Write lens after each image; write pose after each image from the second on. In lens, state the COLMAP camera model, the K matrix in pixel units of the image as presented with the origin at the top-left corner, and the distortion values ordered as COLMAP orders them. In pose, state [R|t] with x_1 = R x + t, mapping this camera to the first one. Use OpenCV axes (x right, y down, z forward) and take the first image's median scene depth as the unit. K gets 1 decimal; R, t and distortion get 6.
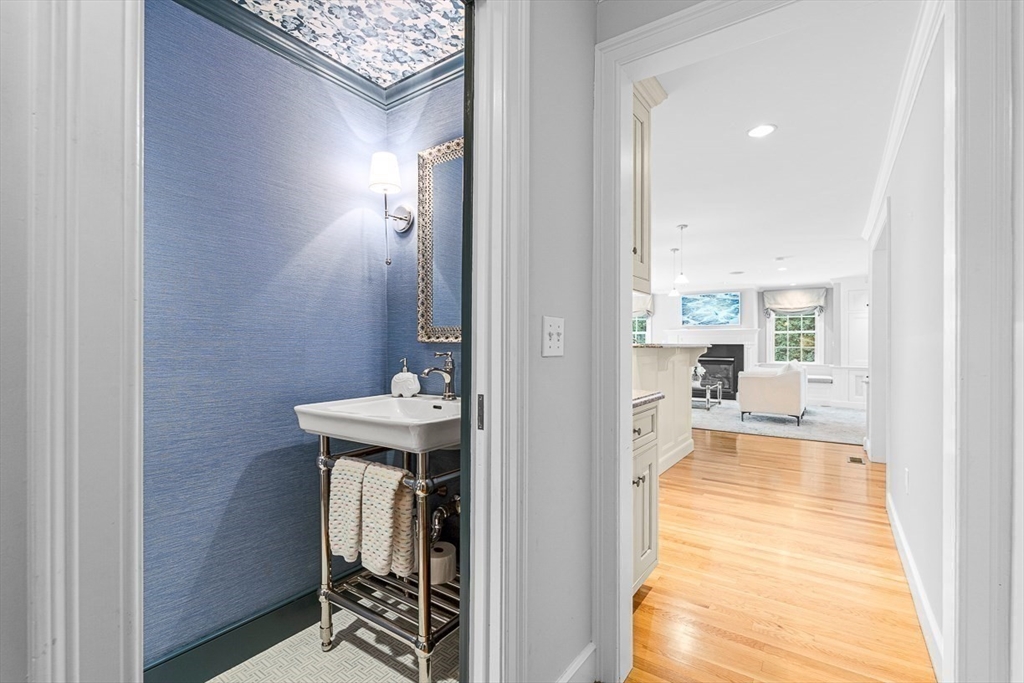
lens RADIAL K [[453.1, 0, 513.8], [0, 453.1, 342.5], [0, 0, 1]] dist [-0.003268, -0.000047]
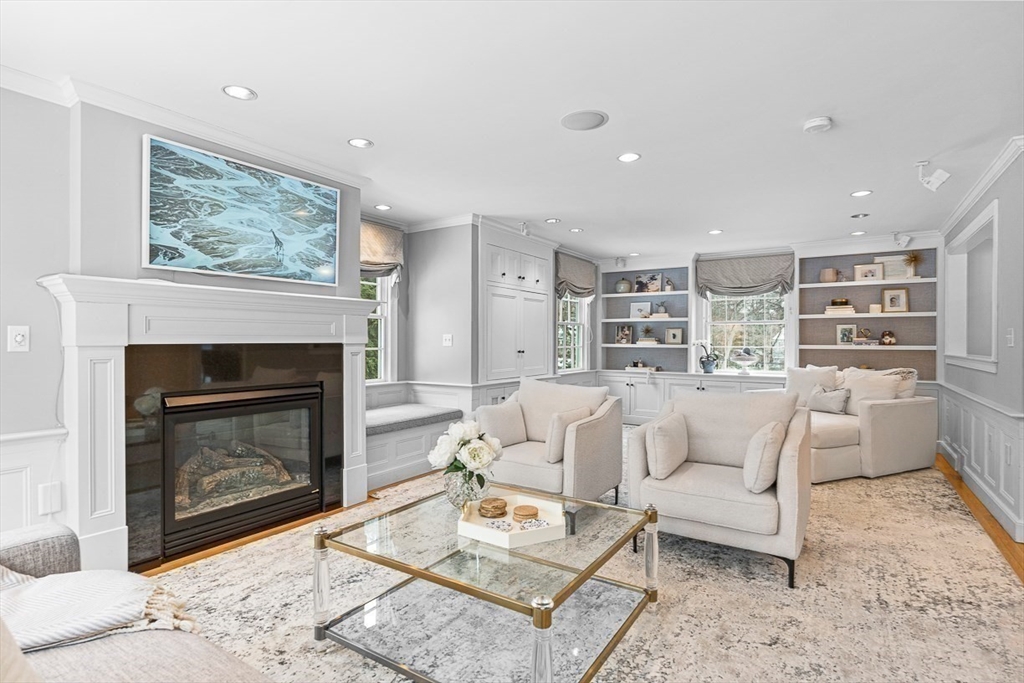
lens RADIAL K [[515.9, 0, 511.2], [0, 515.9, 343.7], [0, 0, 1]] dist [0.001542, -0.000383]
pose [[-0.036646, -0.007520, 0.999300, 0.101371], [-0.002756, 0.999969, 0.007424, 0.001089], [-0.999325, -0.002482, -0.036665, 0.849932]]
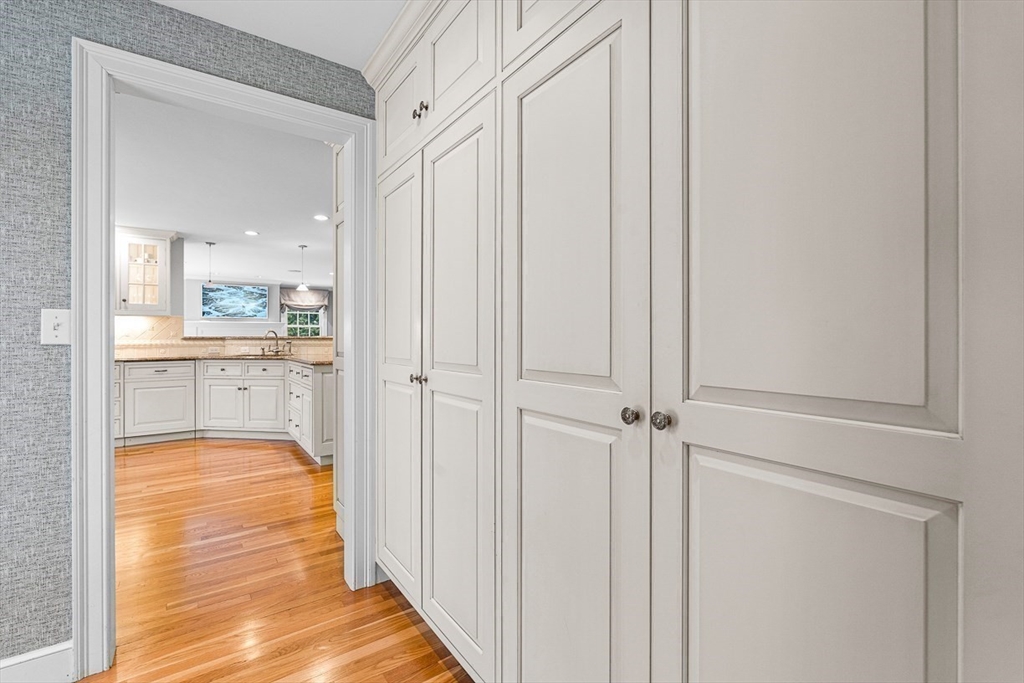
lens RADIAL K [[453.1, 0, 509.1], [0, 453.1, 337.9], [0, 0, 1]] dist [-0.003268, -0.000047]
pose [[0.332163, -0.004753, 0.943210, -0.285012], [-0.000344, 0.999987, 0.005160, 0.000010], [-0.943222, -0.002038, 0.332157, 0.127672]]
